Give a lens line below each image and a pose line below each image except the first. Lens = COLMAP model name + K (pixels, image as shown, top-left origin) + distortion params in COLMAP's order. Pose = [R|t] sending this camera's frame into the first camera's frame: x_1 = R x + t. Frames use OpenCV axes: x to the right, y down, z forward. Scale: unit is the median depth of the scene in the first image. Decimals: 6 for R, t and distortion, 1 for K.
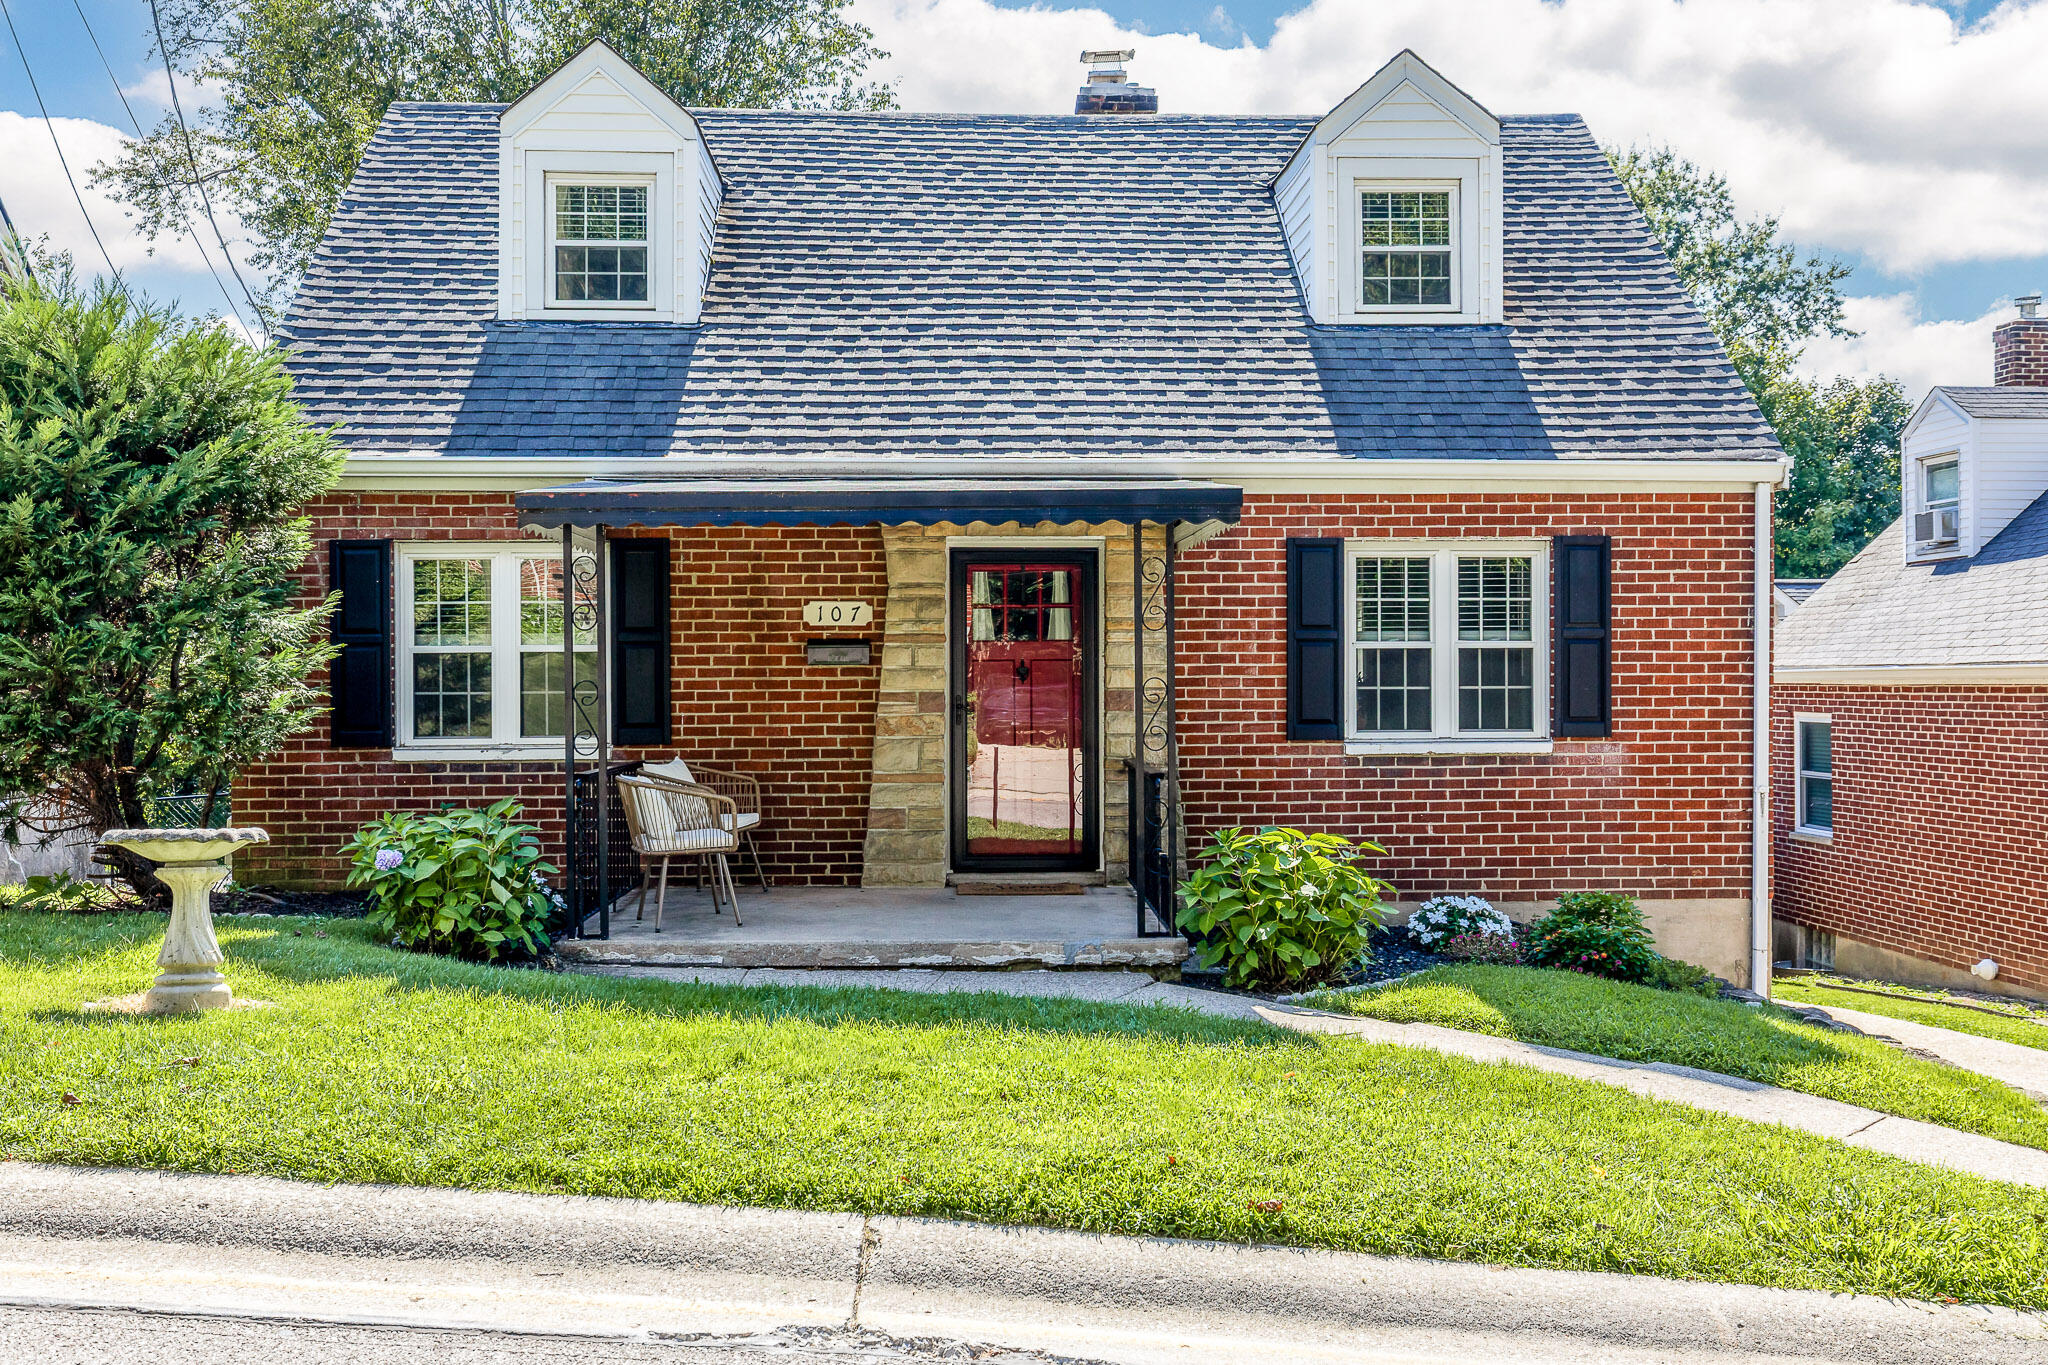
lens RADIAL K [[1828.3, 0, 1023.4], [0, 1828.3, 680.7], [0, 0, 1]] dist [-0.002786, -0.000256]
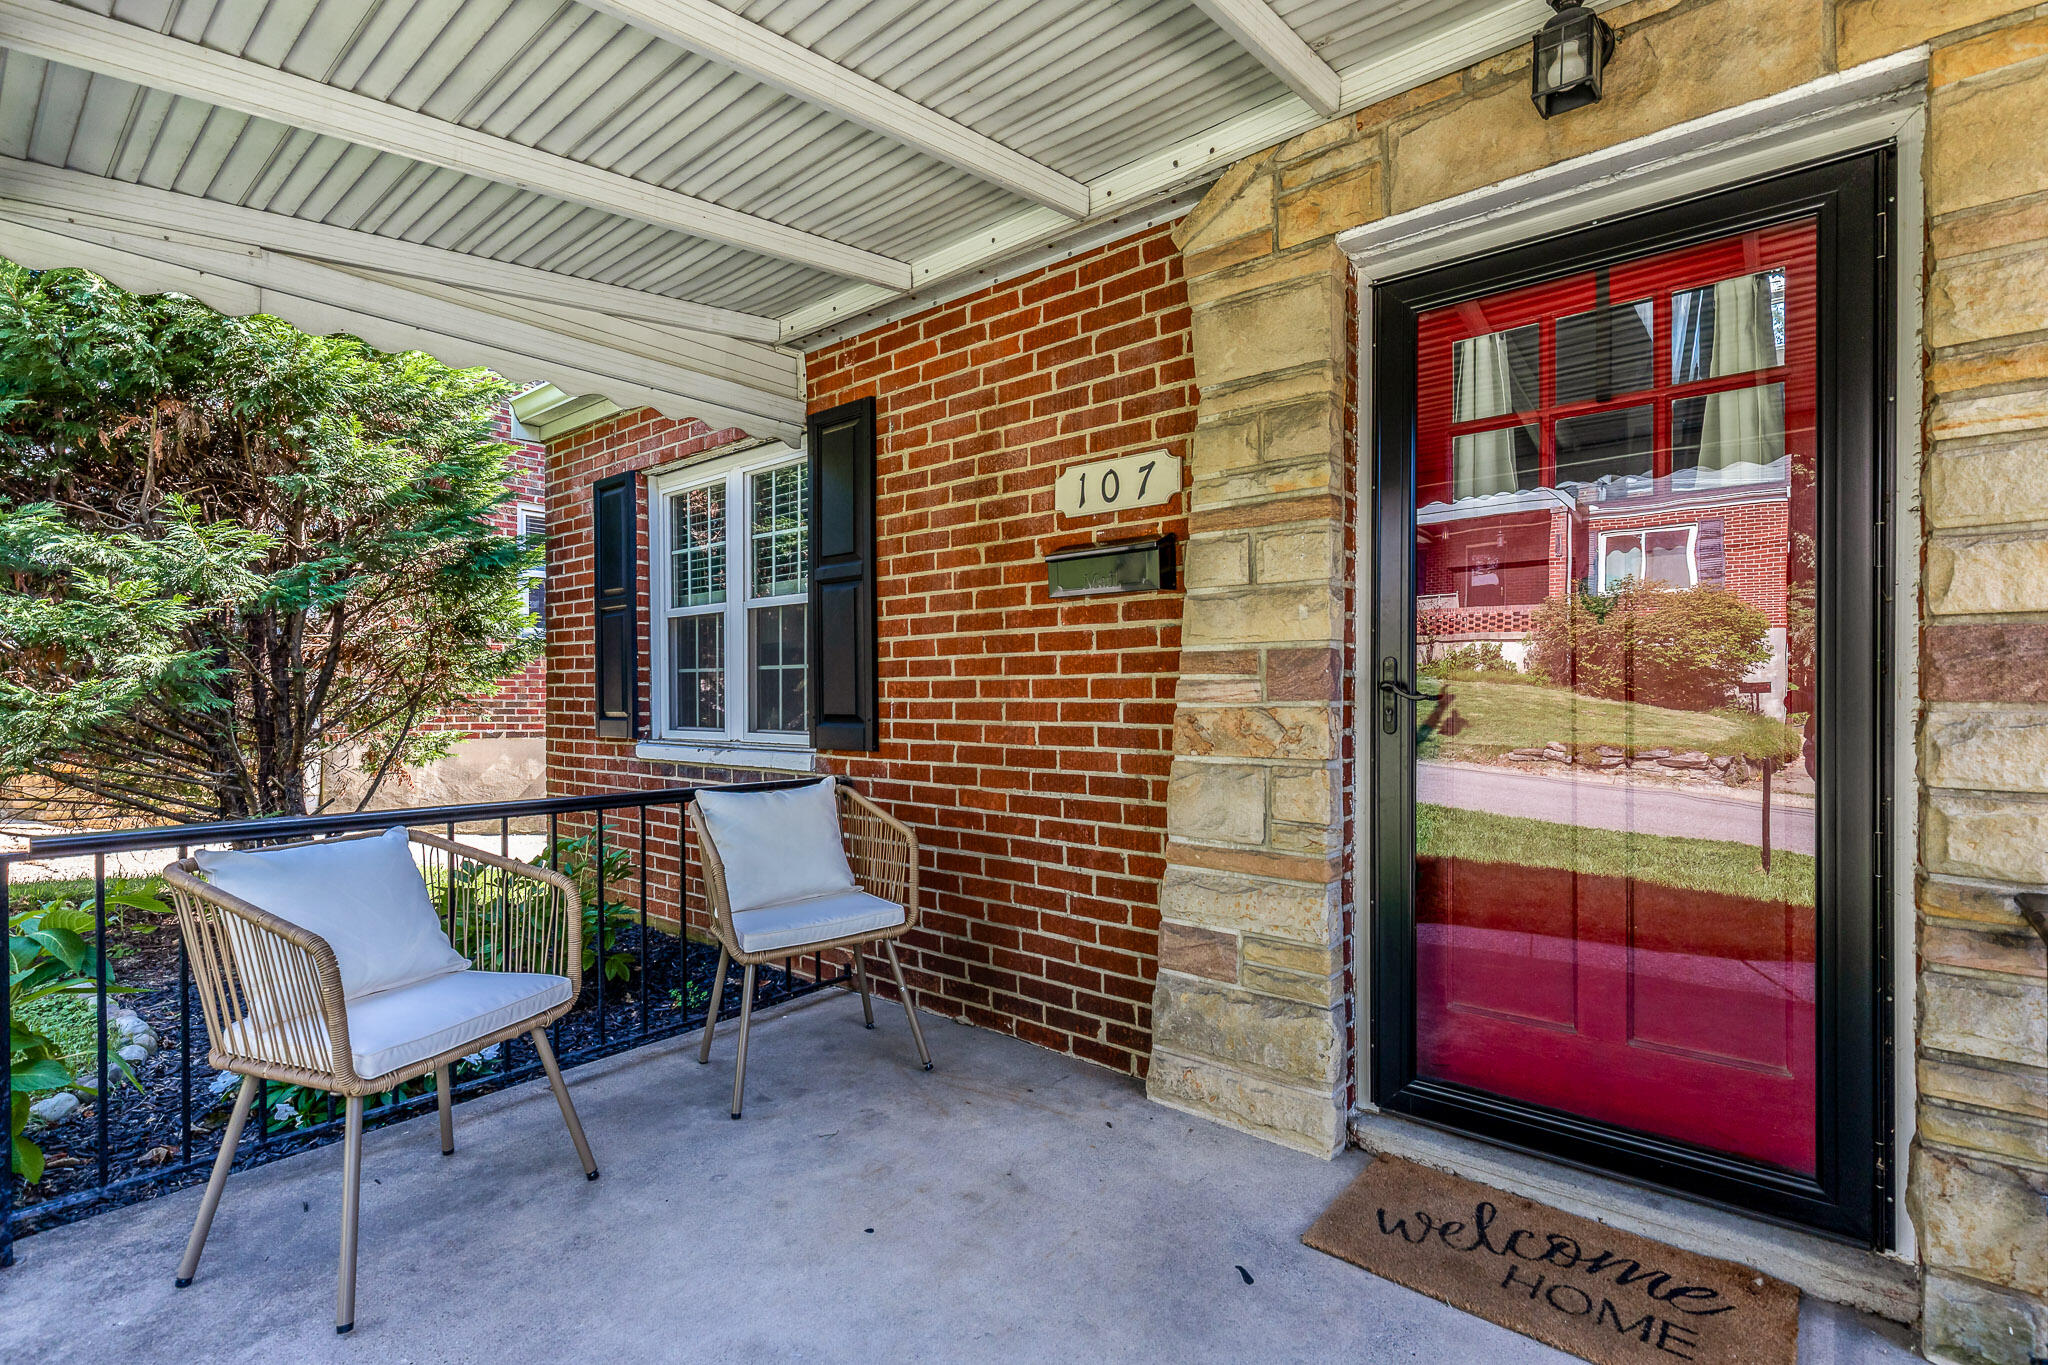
lens RADIAL K [[915.4, 0, 1033.7], [0, 915.4, 697.2], [0, 0, 1]] dist [-0.001004, -0.000260]
pose [[0.743166, 0.003929, -0.669095, 0.038312], [-0.004286, 0.999990, 0.001111, 0.016806], [0.669093, 0.002042, 0.743176, 0.815211]]
